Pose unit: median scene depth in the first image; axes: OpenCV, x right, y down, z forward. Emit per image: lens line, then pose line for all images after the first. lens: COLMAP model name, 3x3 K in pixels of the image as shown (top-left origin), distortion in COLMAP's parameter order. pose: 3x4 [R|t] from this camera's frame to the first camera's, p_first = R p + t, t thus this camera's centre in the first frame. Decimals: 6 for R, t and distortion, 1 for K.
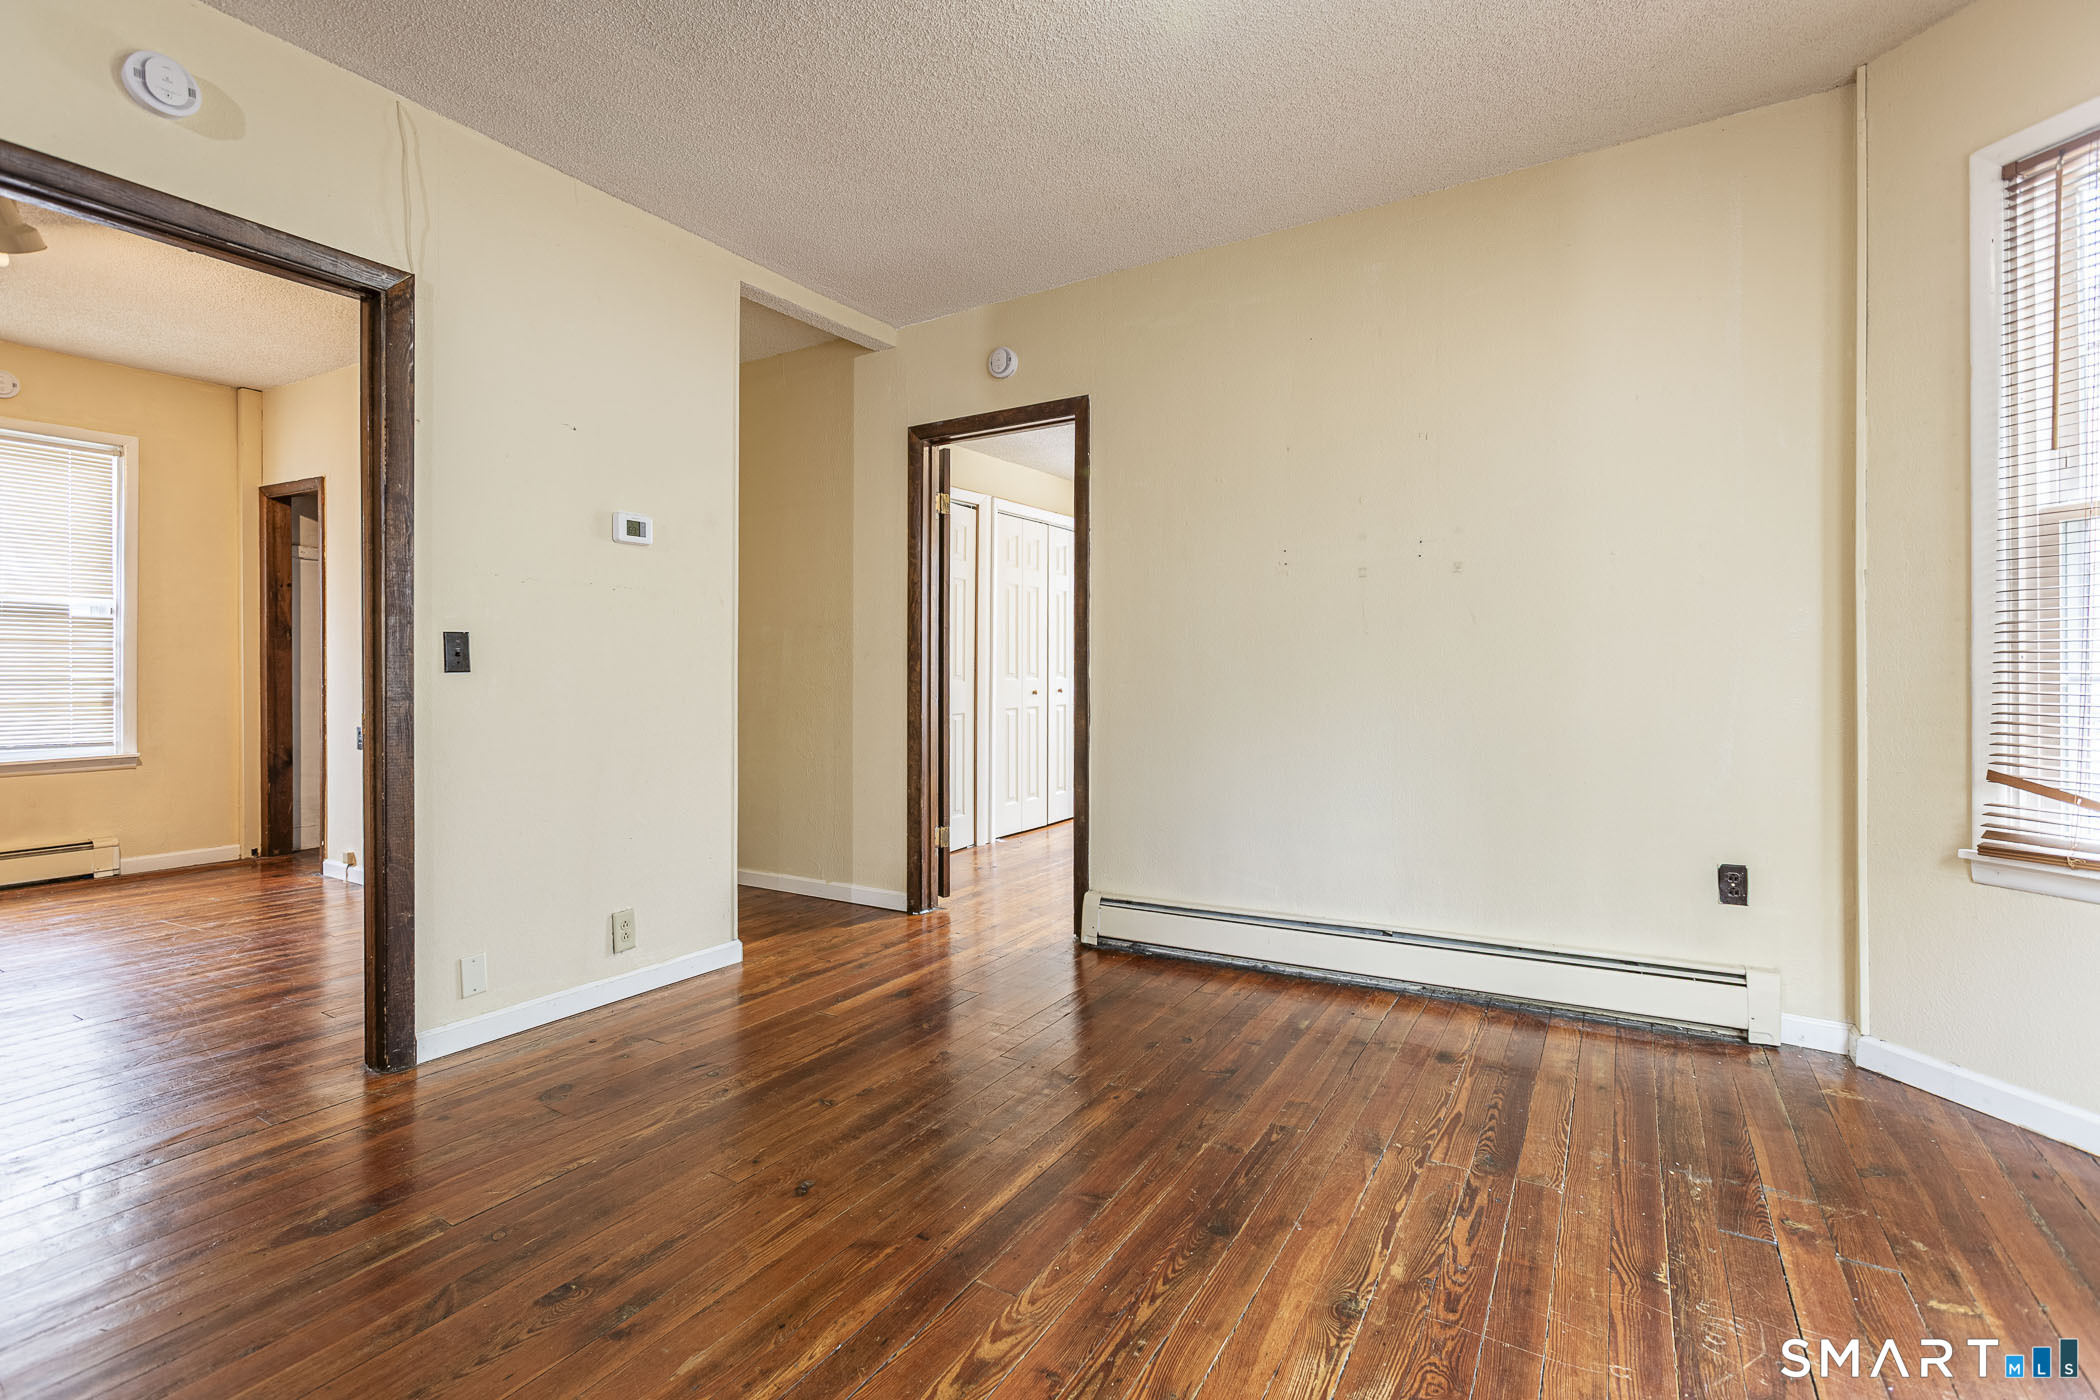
lens RADIAL K [[958.1, 0, 1052.1], [0, 958.1, 674.6], [0, 0, 1]] dist [-0.028033, 0.014439]
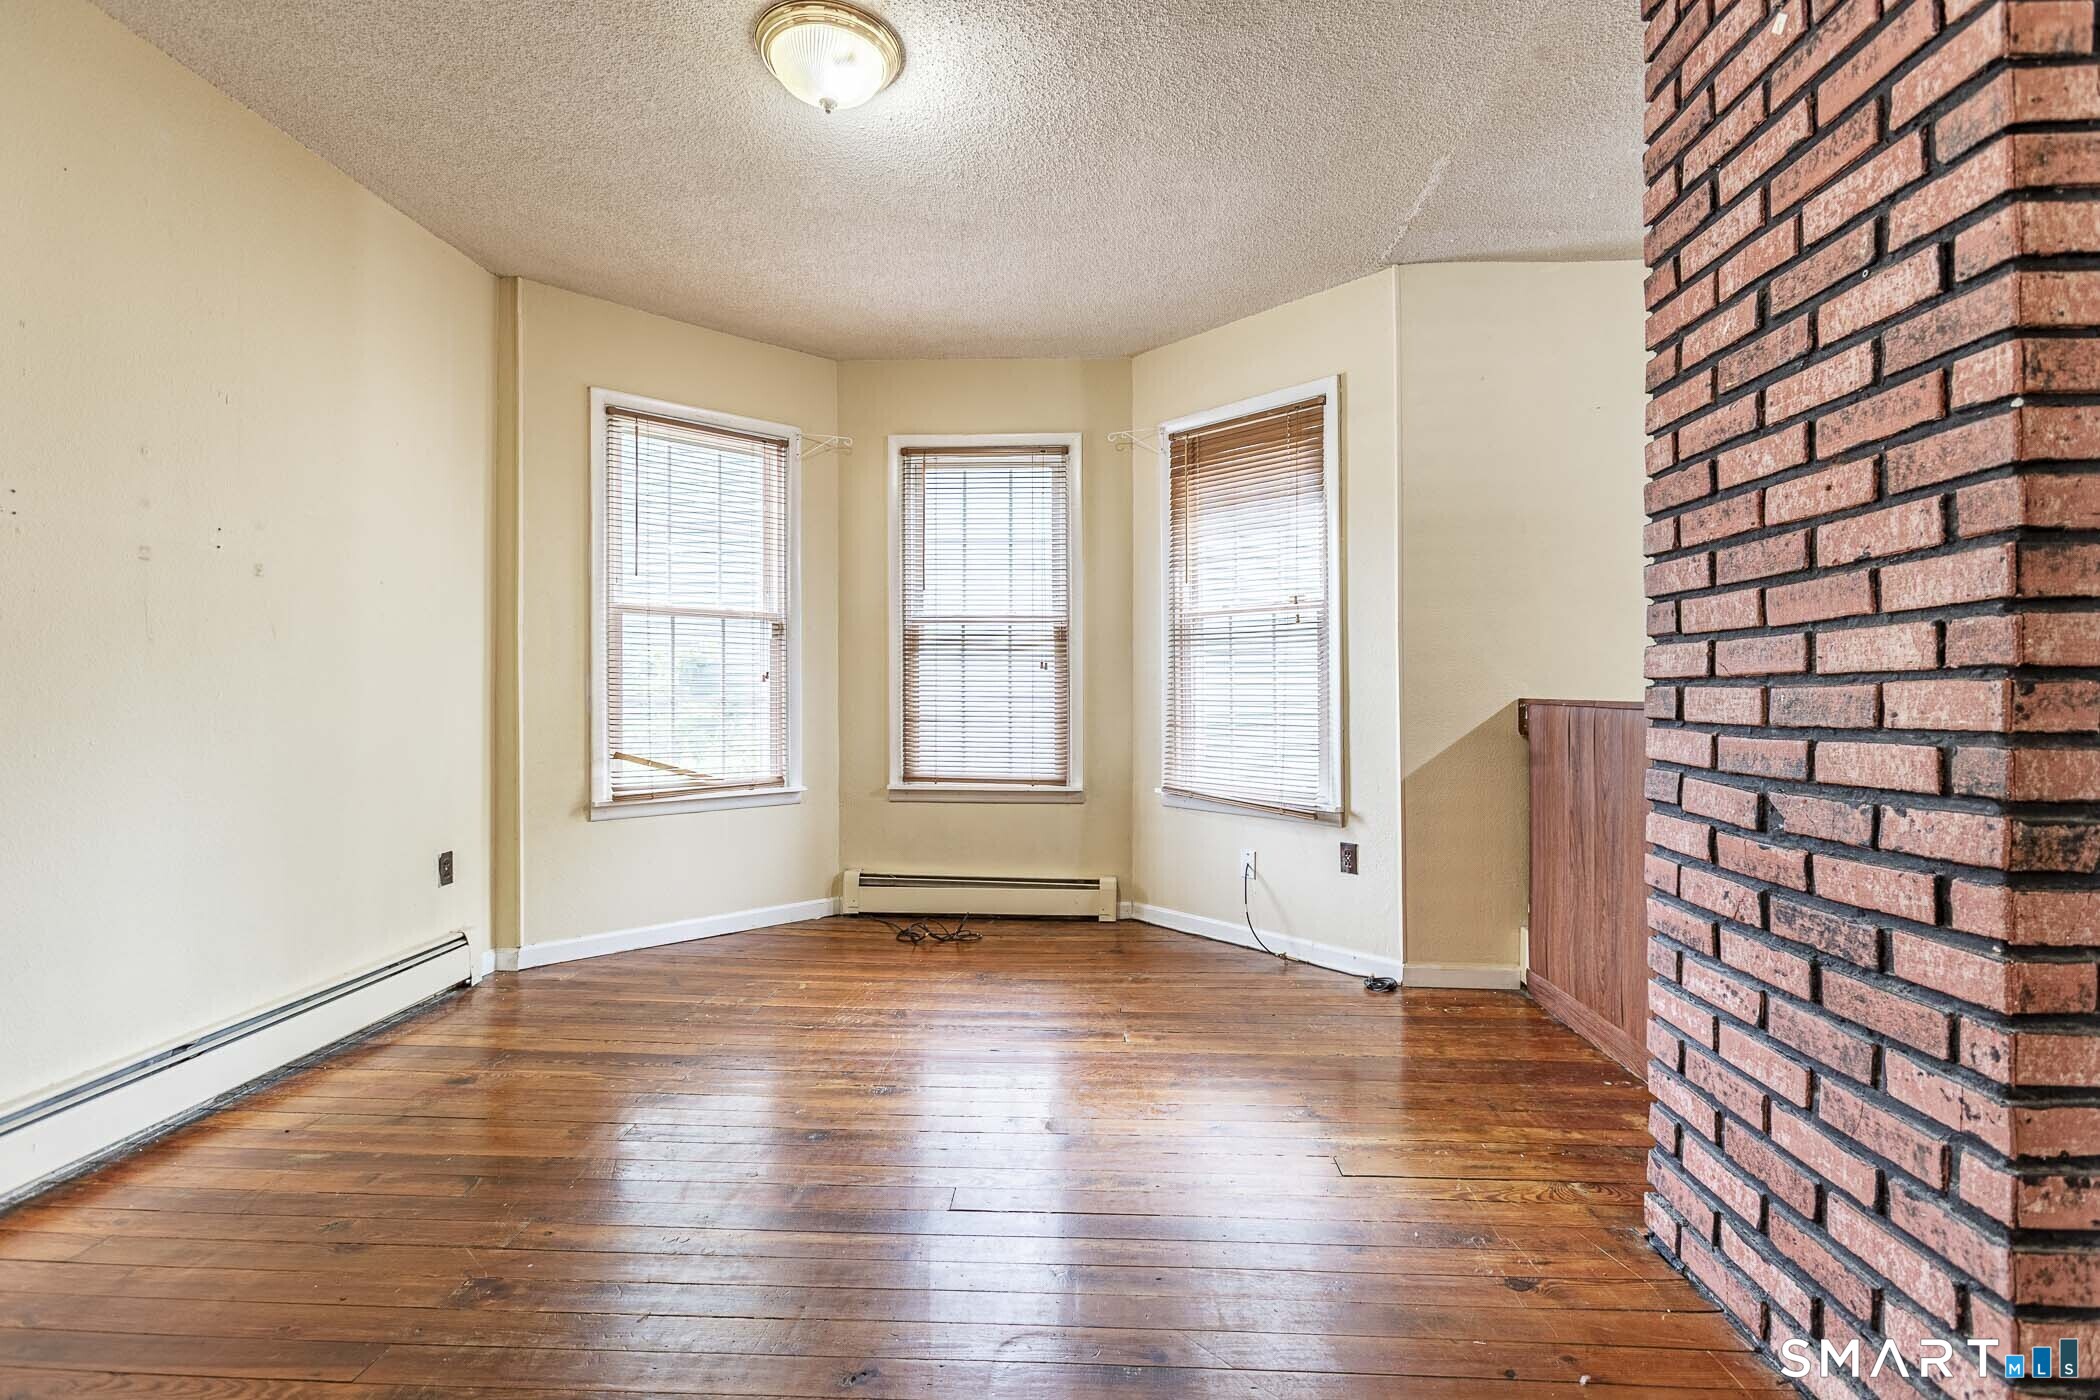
lens RADIAL K [[936.5, 0, 1057.1], [0, 936.5, 693.0], [0, 0, 1]] dist [-0.044683, 0.025273]
pose [[-0.476843, 0.003492, 0.878982, -0.619405], [0.001083, 0.999994, -0.003385, -0.000761], [-0.878988, -0.000662, -0.476844, 0.764619]]
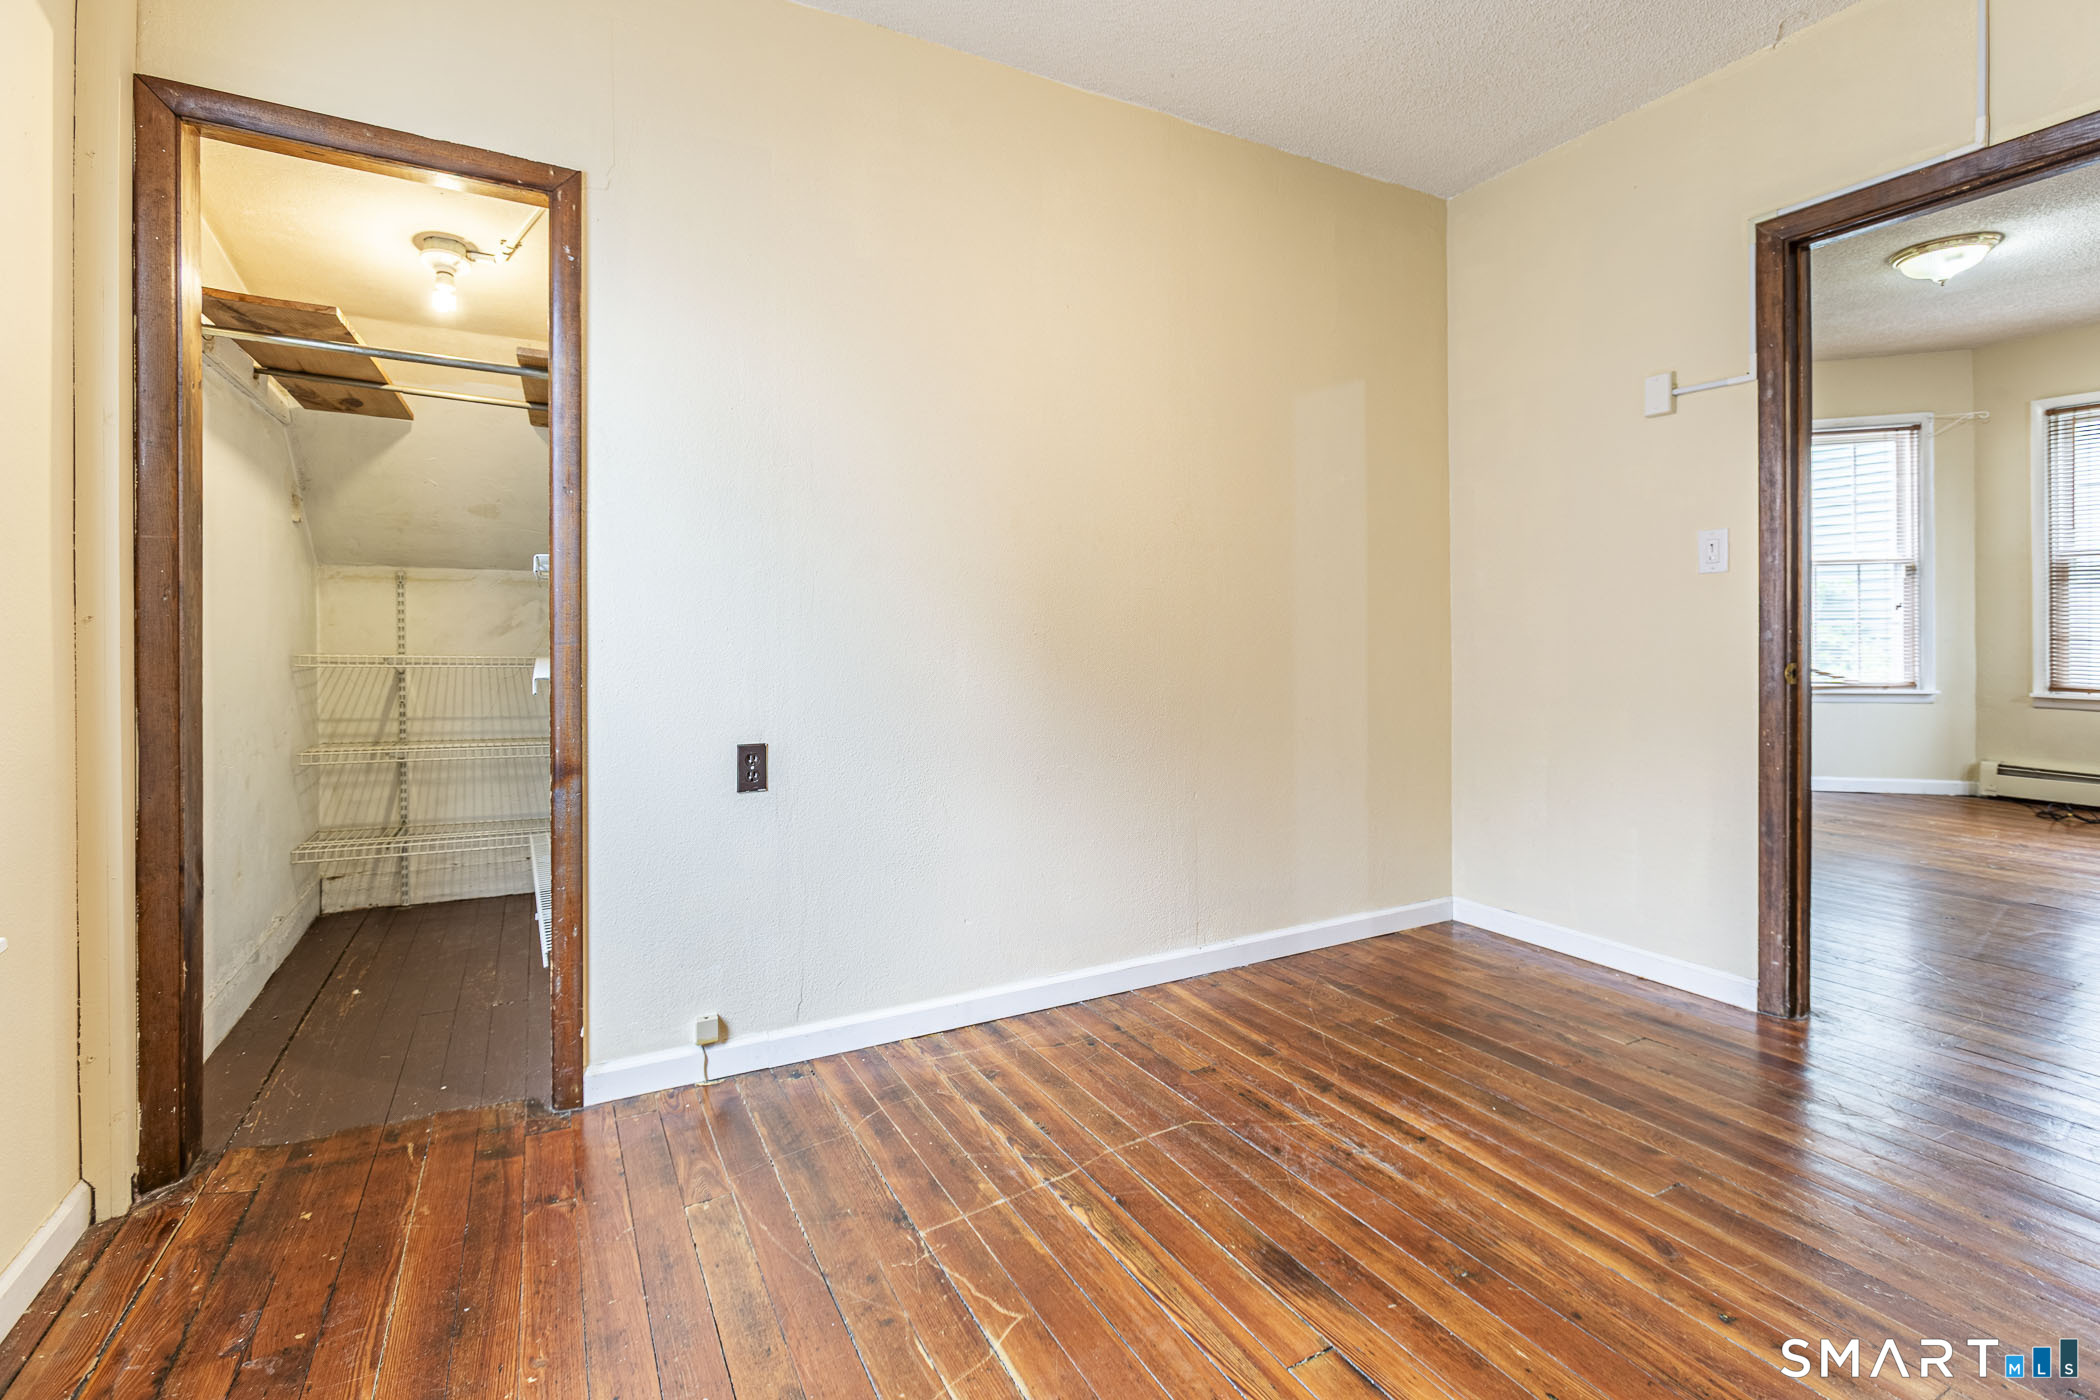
lens RADIAL K [[950.8, 0, 1052.1], [0, 950.8, 638.2], [0, 0, 1]] dist [-0.025551, 0.013849]
pose [[0.513932, -0.002980, 0.857826, -1.630947], [0.002753, 0.999995, 0.001824, 0.024622], [-0.857826, 0.001424, 0.513938, 0.962686]]
